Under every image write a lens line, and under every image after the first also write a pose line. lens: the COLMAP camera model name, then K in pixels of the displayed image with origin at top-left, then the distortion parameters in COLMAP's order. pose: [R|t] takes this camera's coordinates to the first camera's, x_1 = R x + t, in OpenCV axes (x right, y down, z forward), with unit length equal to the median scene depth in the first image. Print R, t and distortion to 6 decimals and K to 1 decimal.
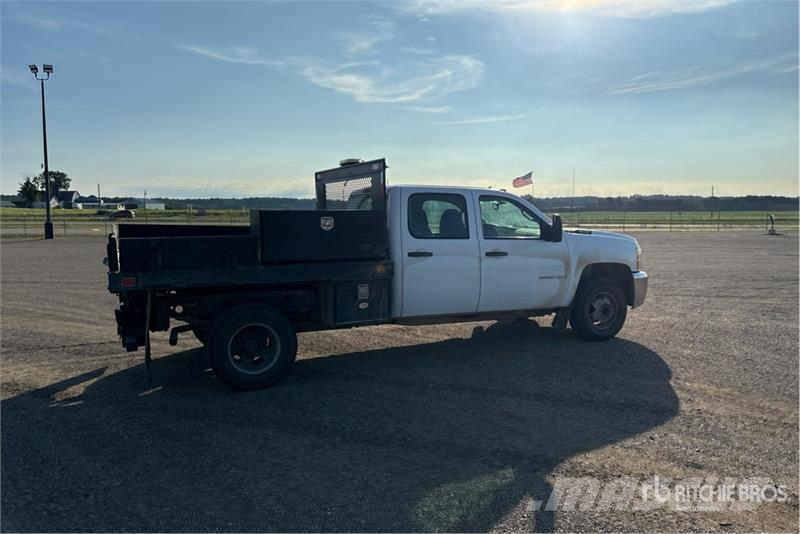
lens RADIAL K [[617.7, 0, 406.8], [0, 617.7, 270.0], [0, 0, 1]] dist [0.034002, -0.002715]
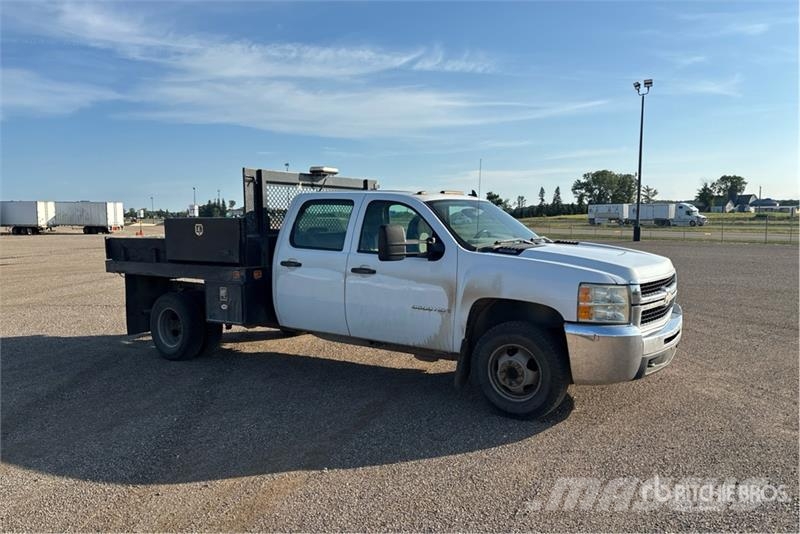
lens RADIAL K [[617.7, 0, 406.8], [0, 617.7, 270.0], [0, 0, 1]] dist [0.034002, -0.002715]
pose [[0.522346, 0.074655, -0.849460, 0.138010], [-0.079369, 0.996092, 0.038737, -0.010026], [0.849032, 0.047186, 0.526230, 0.096449]]
